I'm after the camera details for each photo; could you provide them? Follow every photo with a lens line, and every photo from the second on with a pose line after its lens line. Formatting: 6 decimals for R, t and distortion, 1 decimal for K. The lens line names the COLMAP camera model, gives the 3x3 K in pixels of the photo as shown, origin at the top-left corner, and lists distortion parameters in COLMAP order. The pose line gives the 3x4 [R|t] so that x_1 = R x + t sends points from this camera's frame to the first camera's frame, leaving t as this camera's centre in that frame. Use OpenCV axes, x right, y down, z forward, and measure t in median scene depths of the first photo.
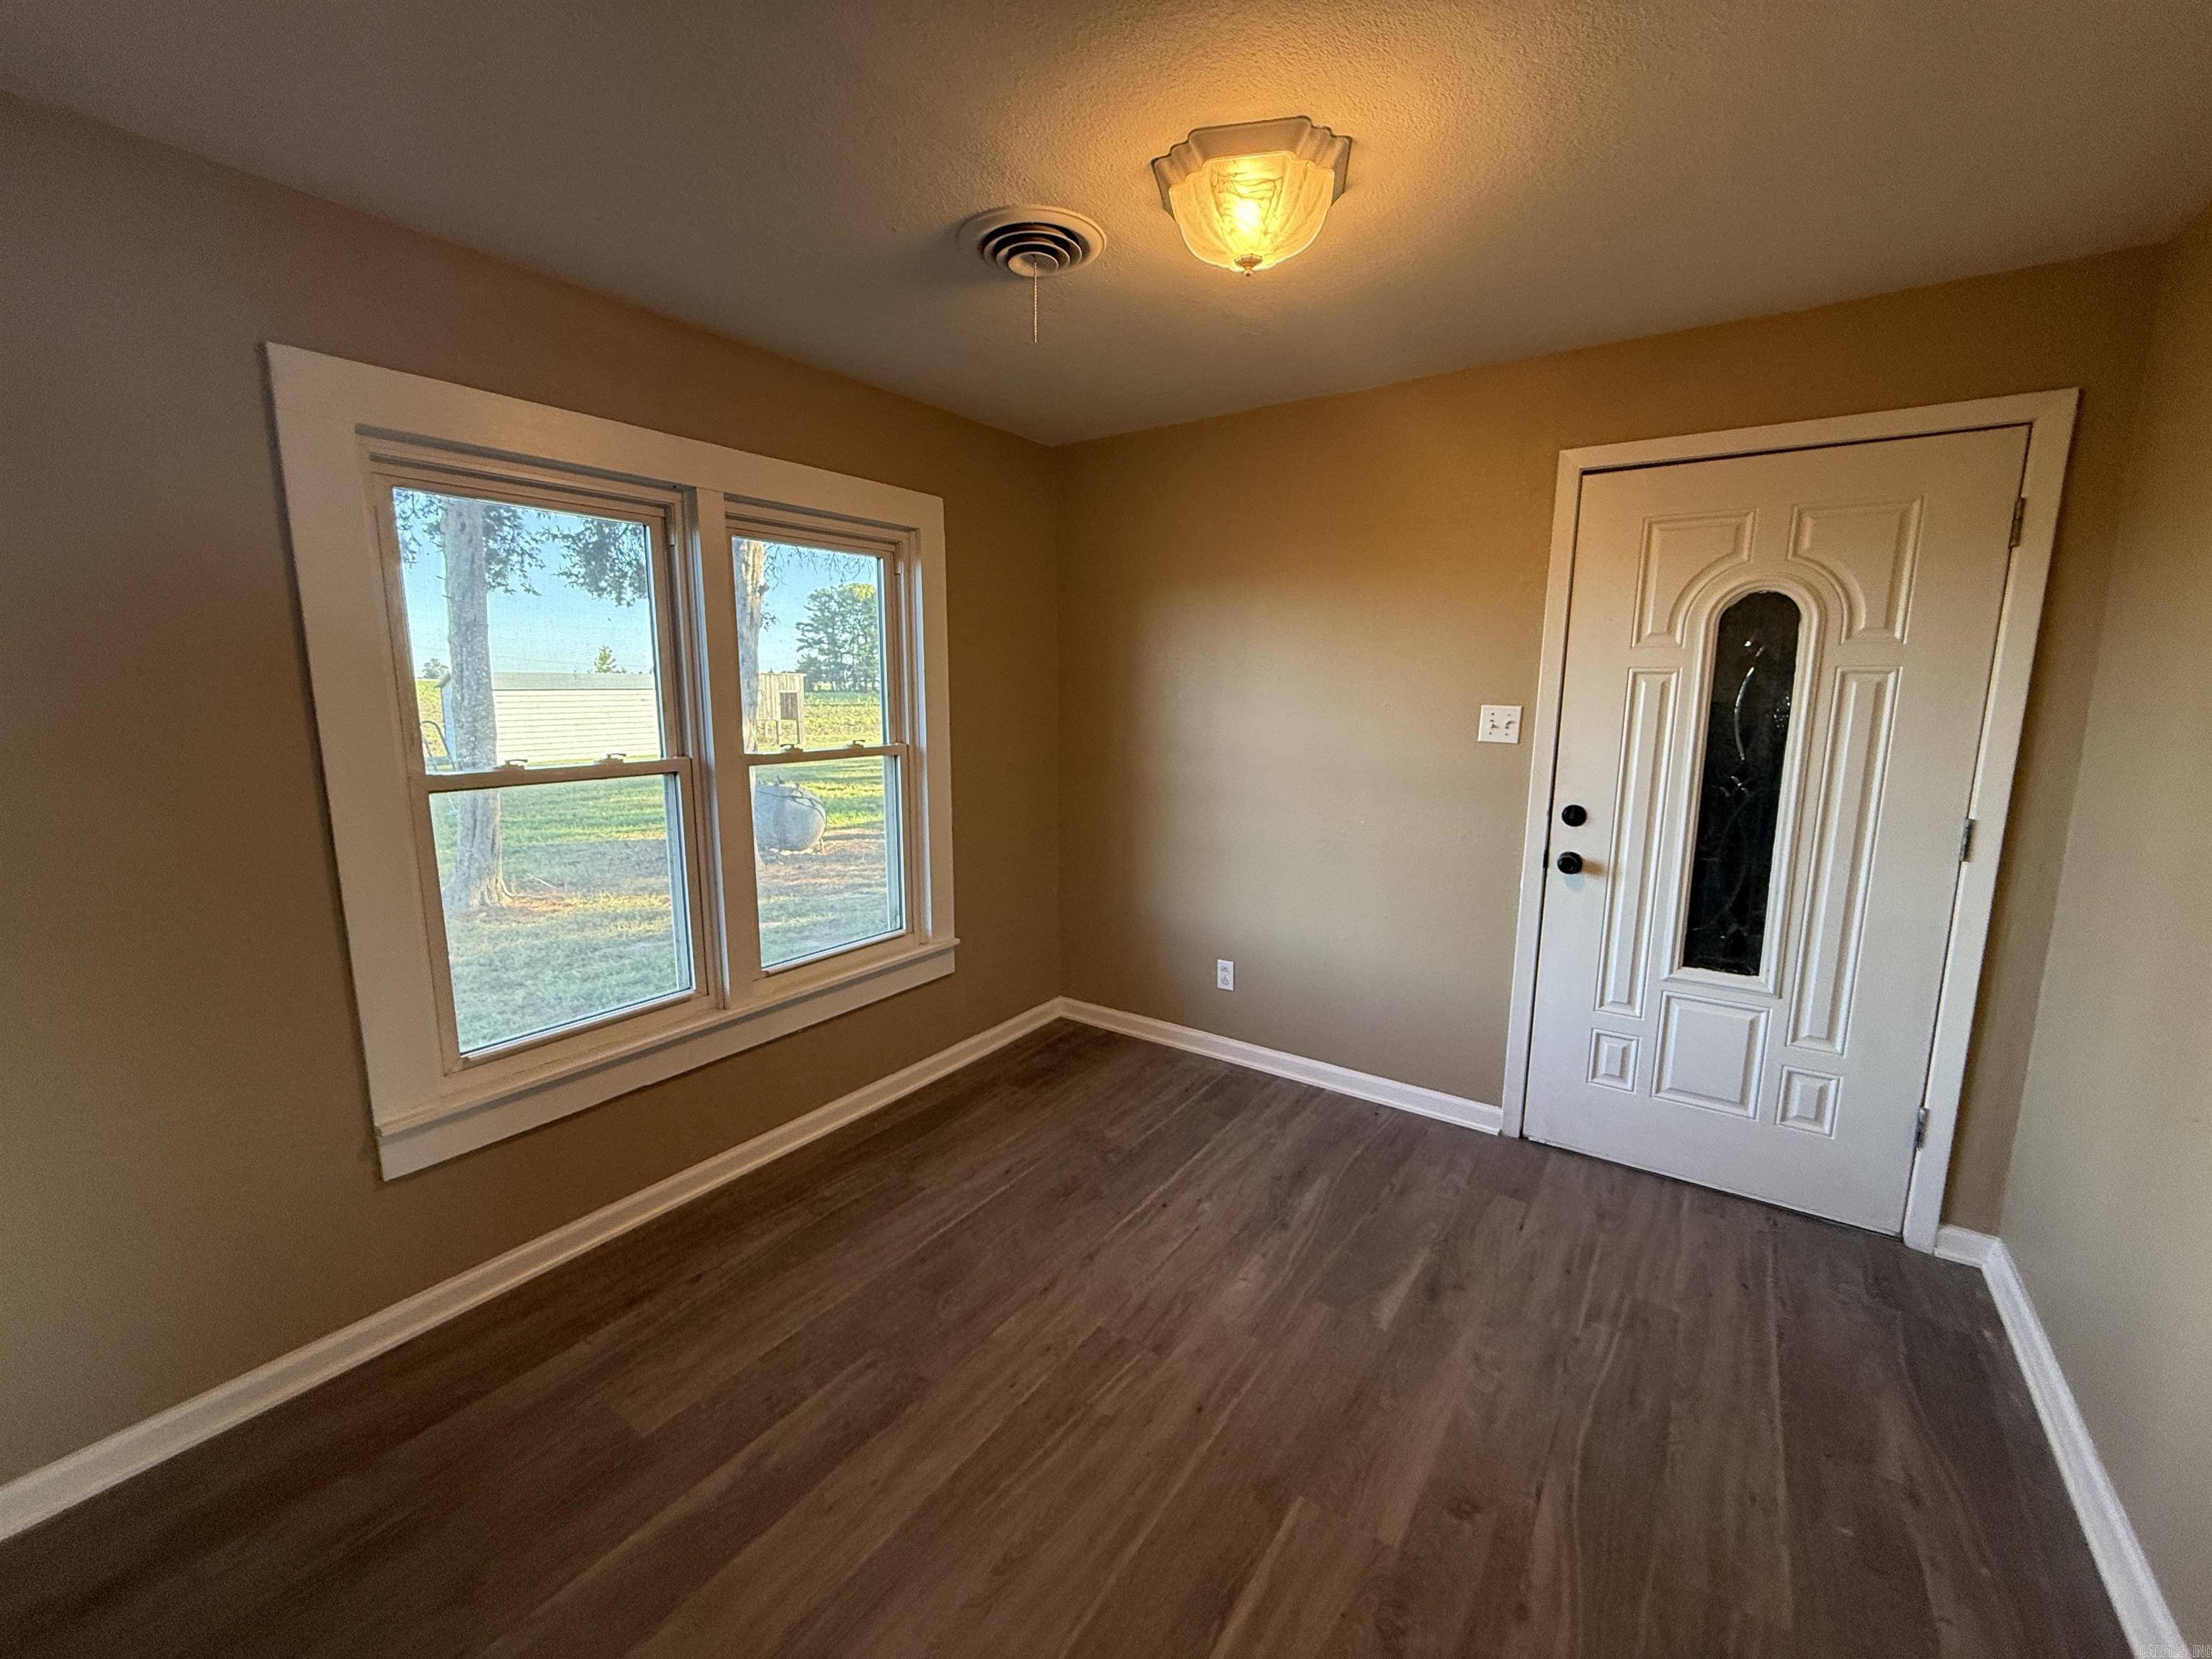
lens RADIAL K [[882.8, 0, 1096.7], [0, 882.8, 827.0], [0, 0, 1]] dist [-0.000310, 0.000033]
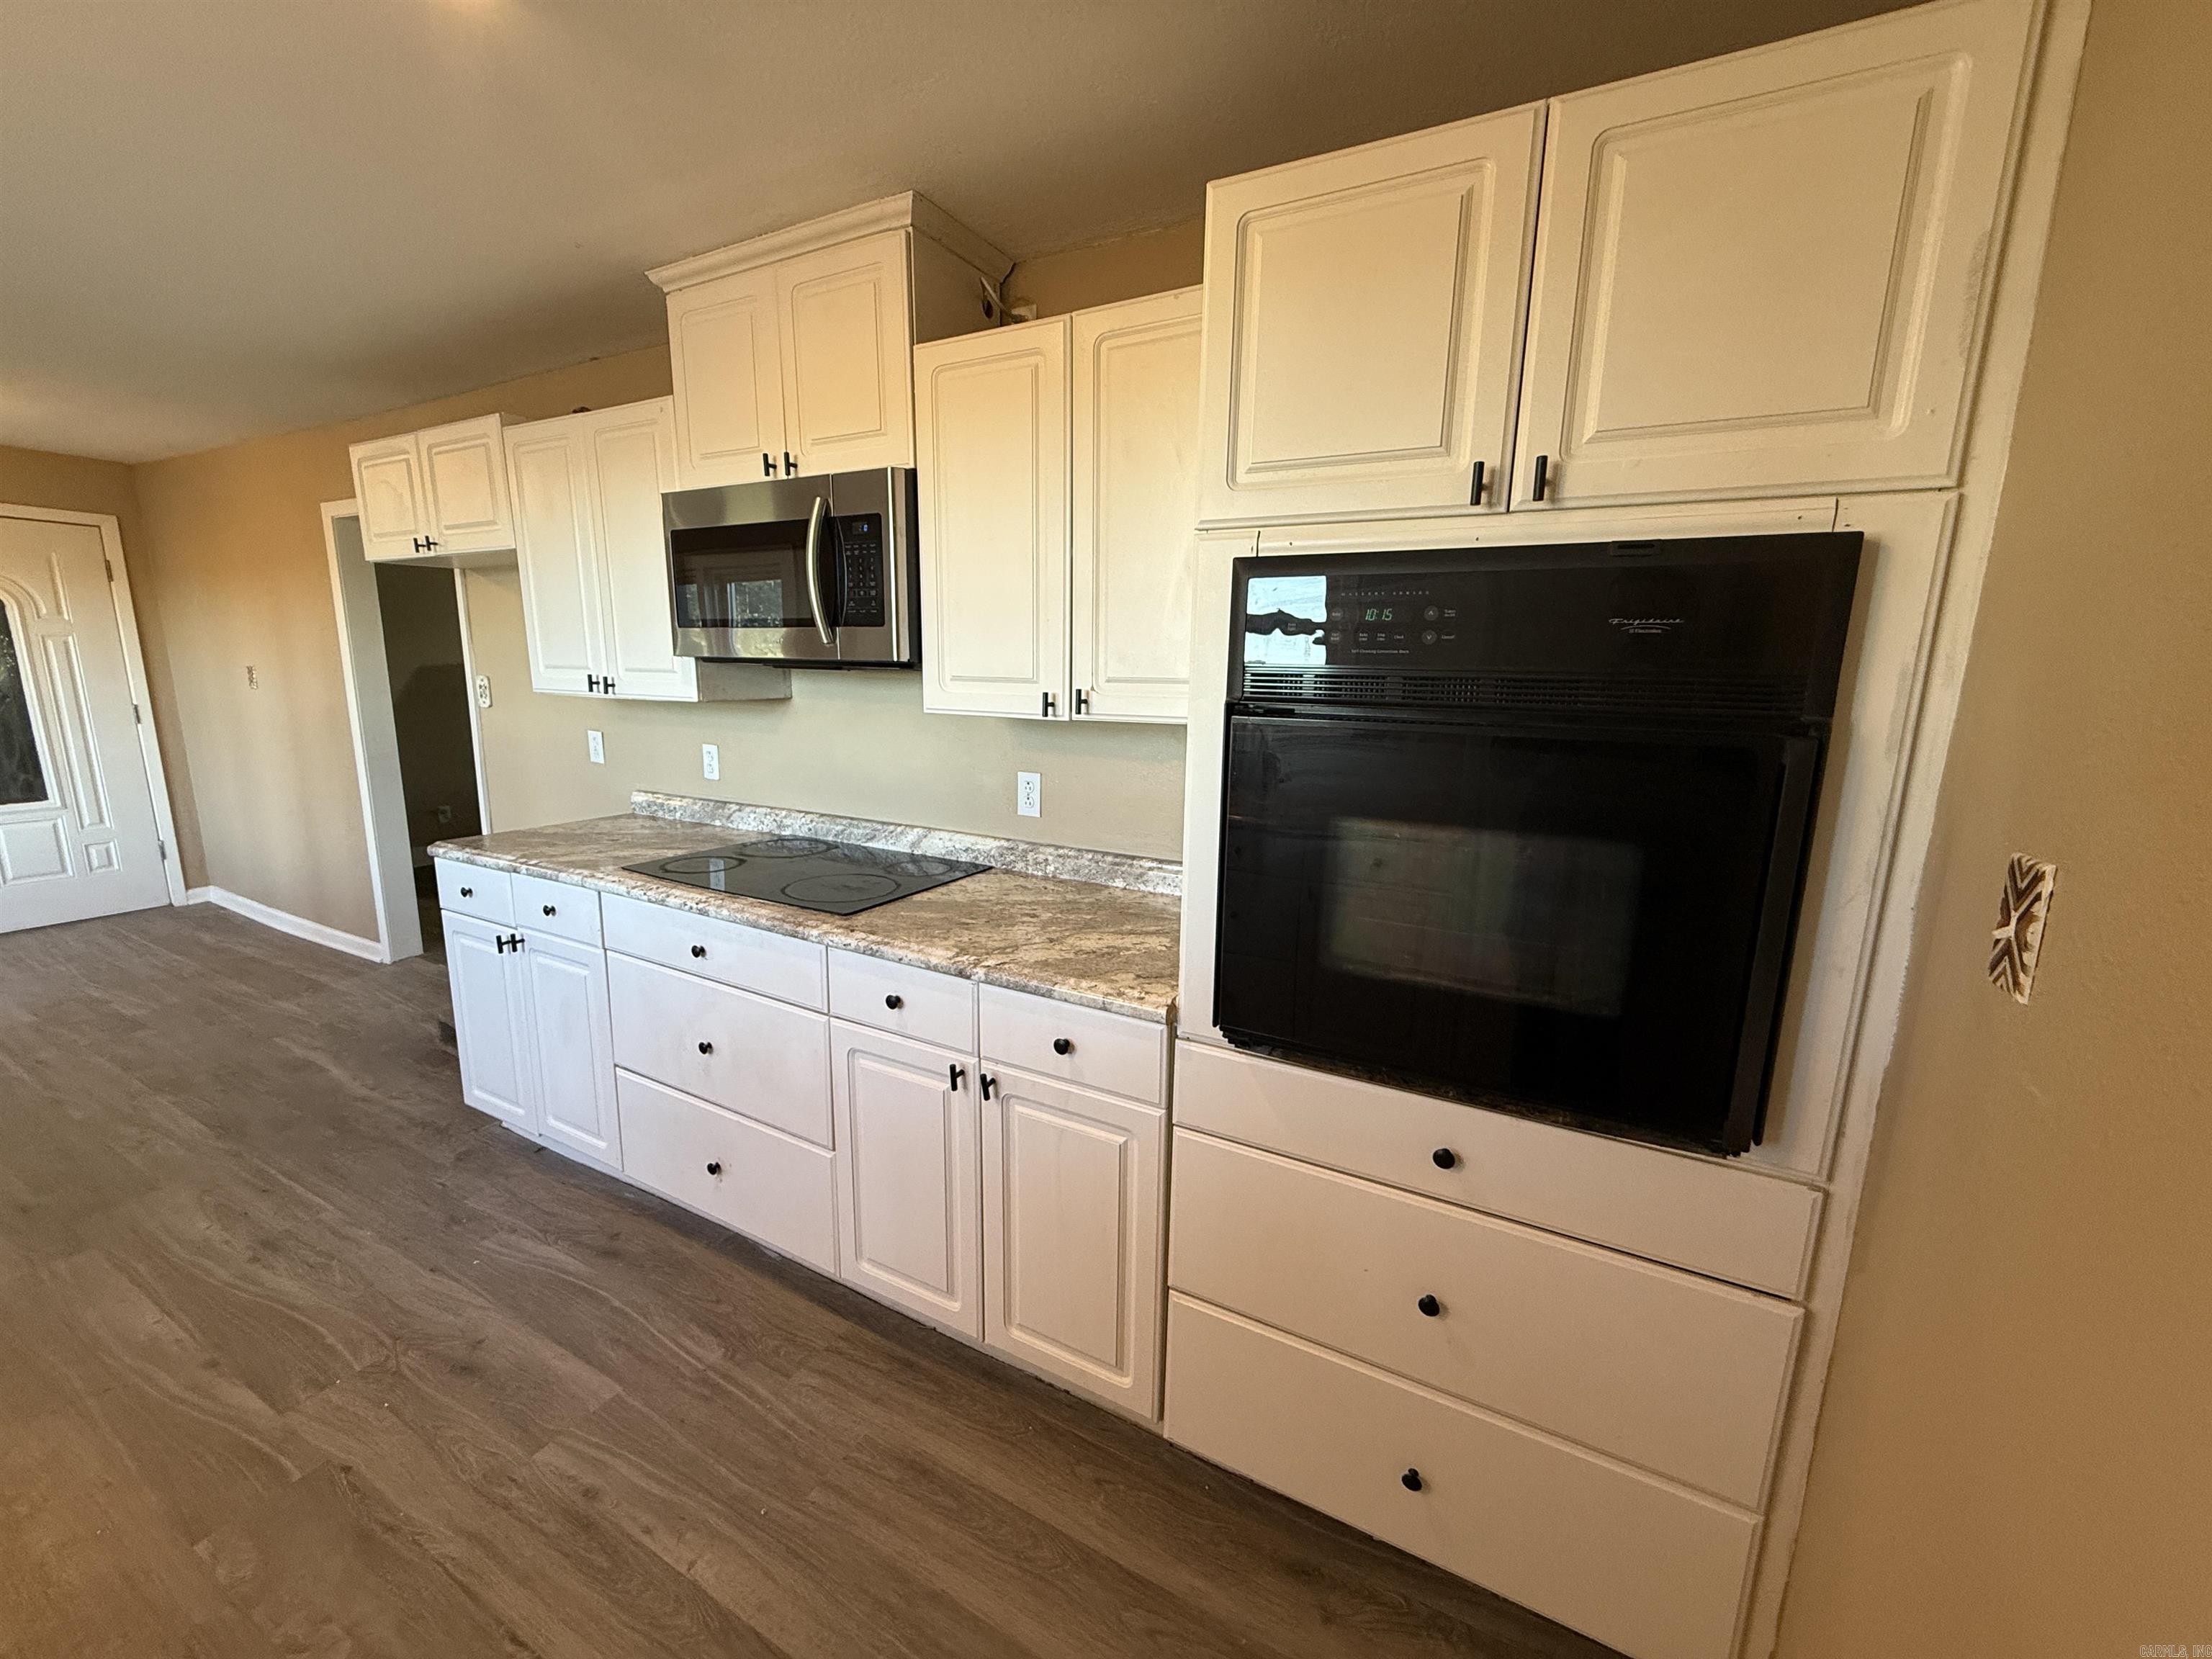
lens RADIAL K [[882.8, 0, 1104.4], [0, 882.8, 827.0], [0, 0, 1]] dist [-0.000310, 0.000033]
pose [[-0.120925, -0.188405, 0.974618, -1.218268], [0.142369, 0.968381, 0.204863, 0.145844], [-0.982399, 0.163528, -0.090278, -0.913037]]
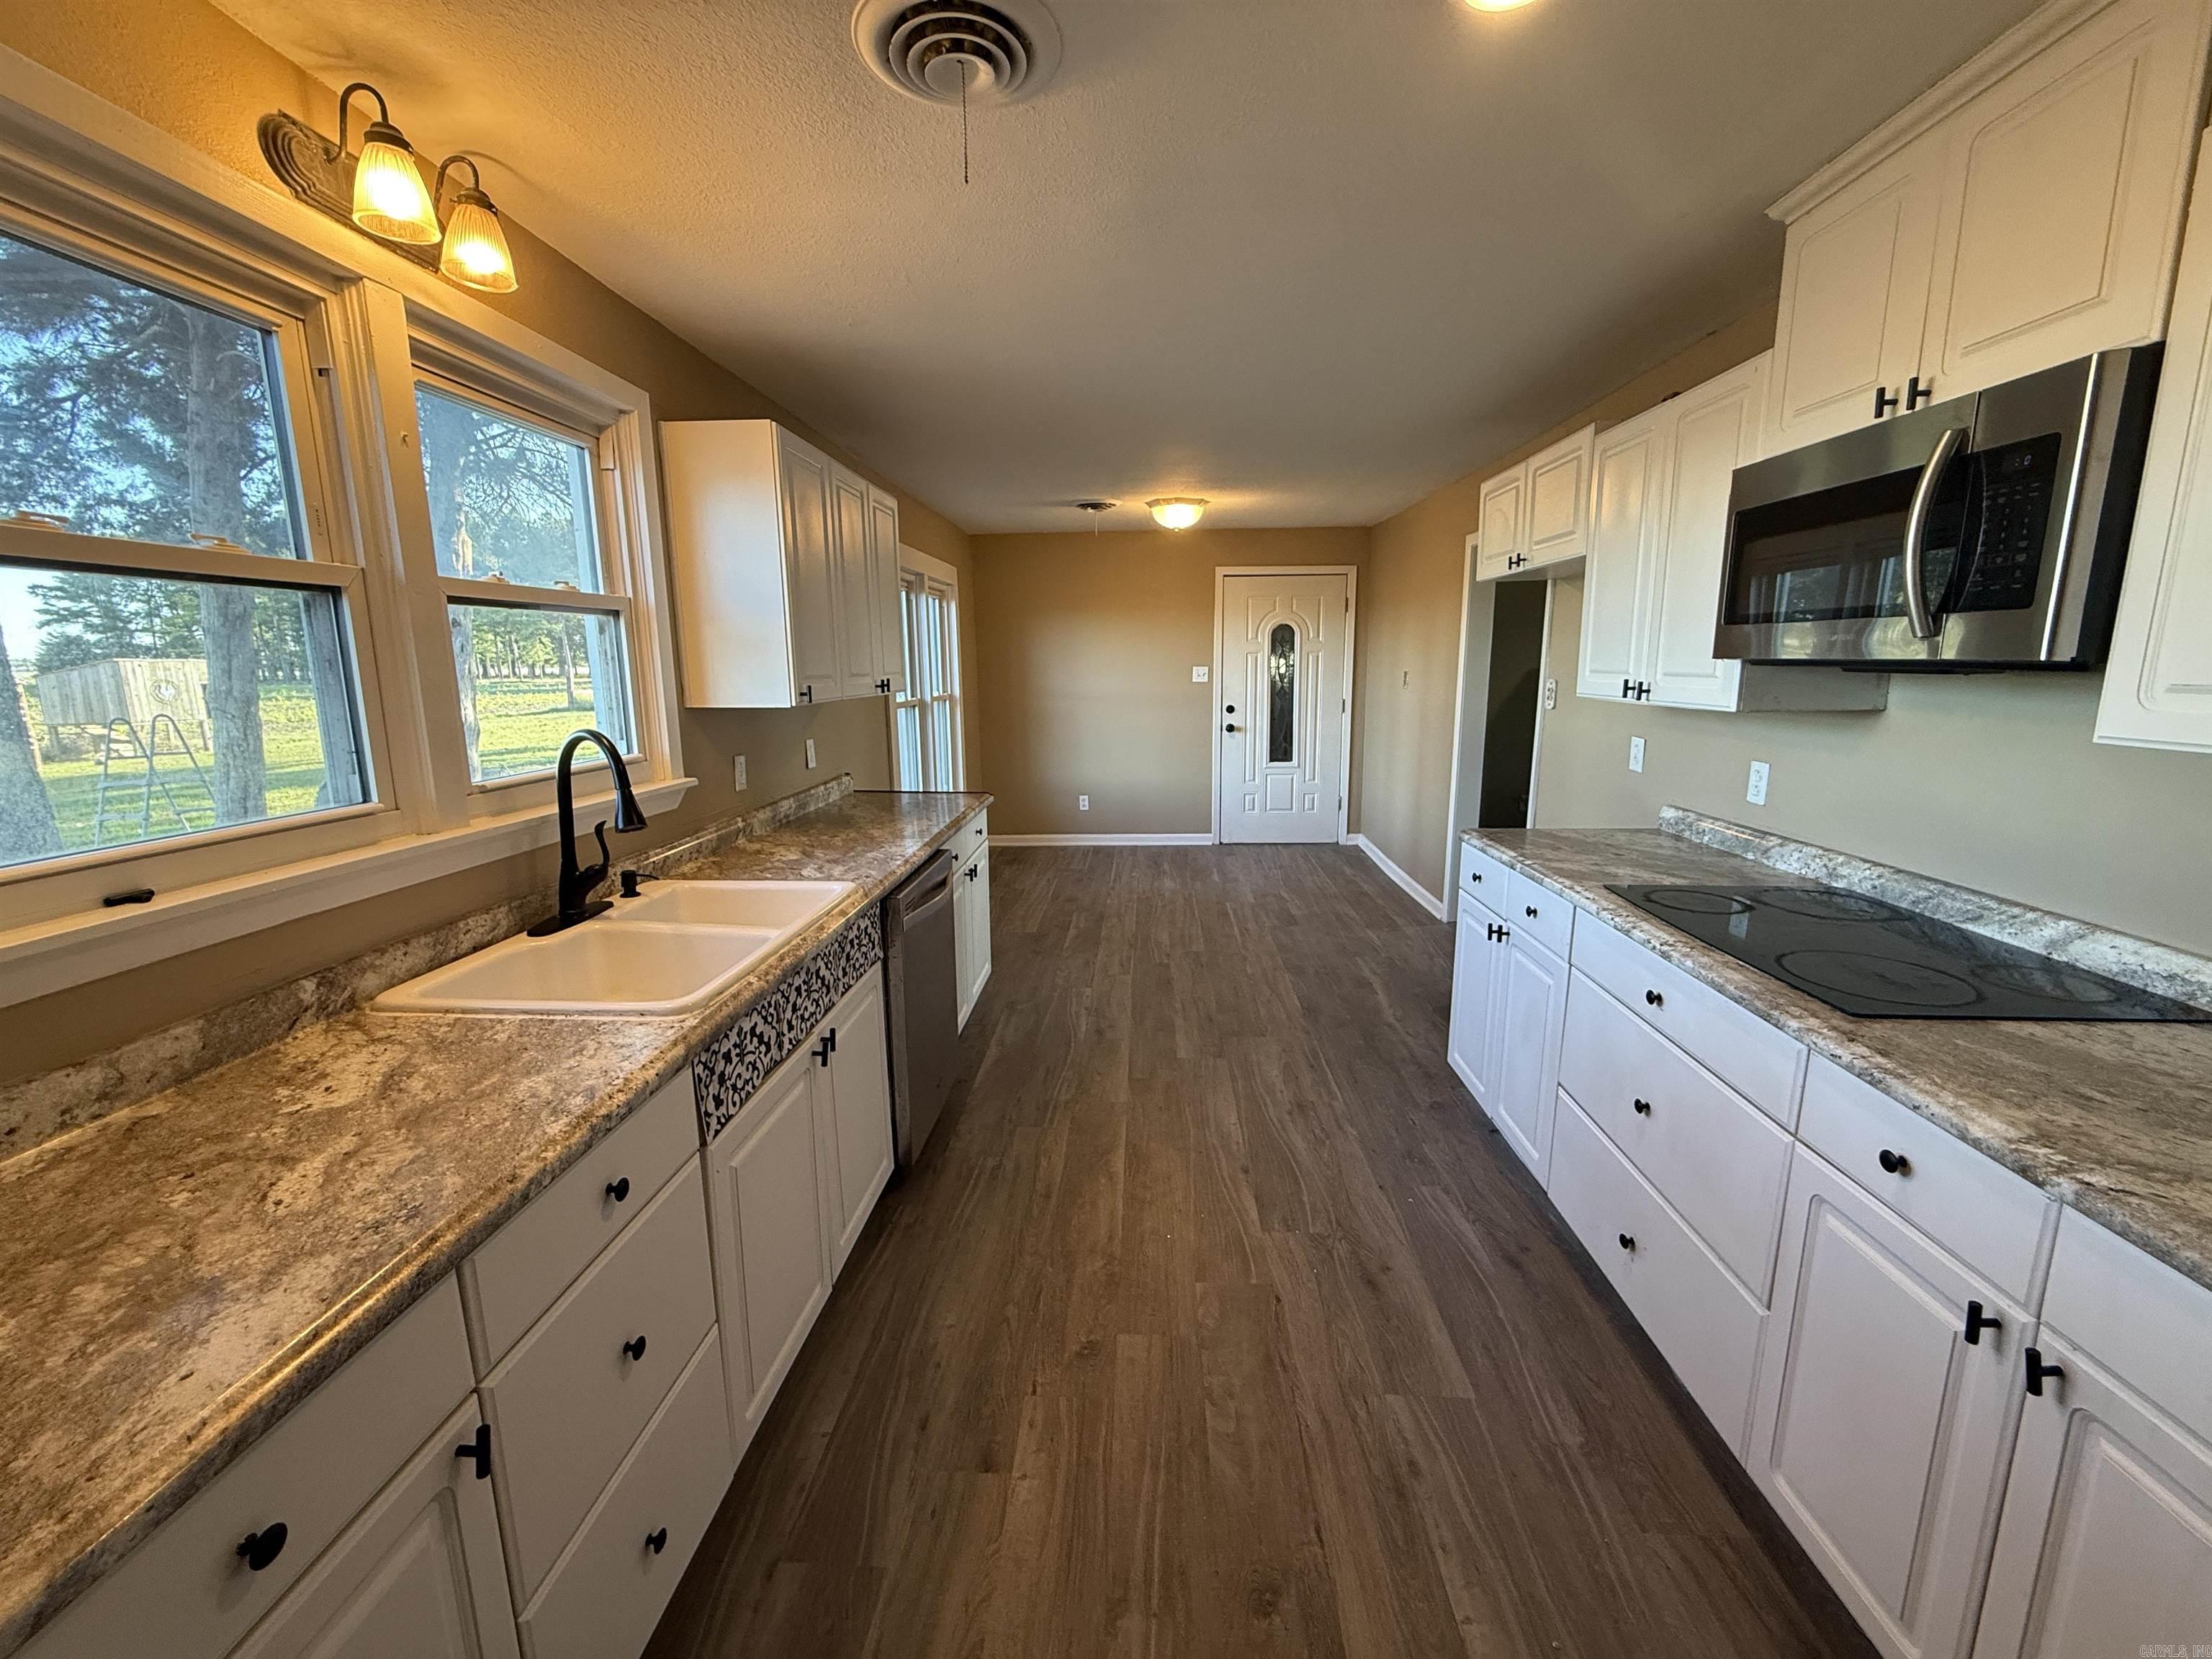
lens RADIAL K [[882.8, 0, 1098.4], [0, 882.8, 826.2], [0, 0, 1]] dist [-0.000310, 0.000033]
pose [[0.848942, -0.113410, 0.516174, -1.132746], [0.101068, 0.993516, 0.052063, 0.150366], [-0.518731, 0.007970, 0.854900, -0.977184]]
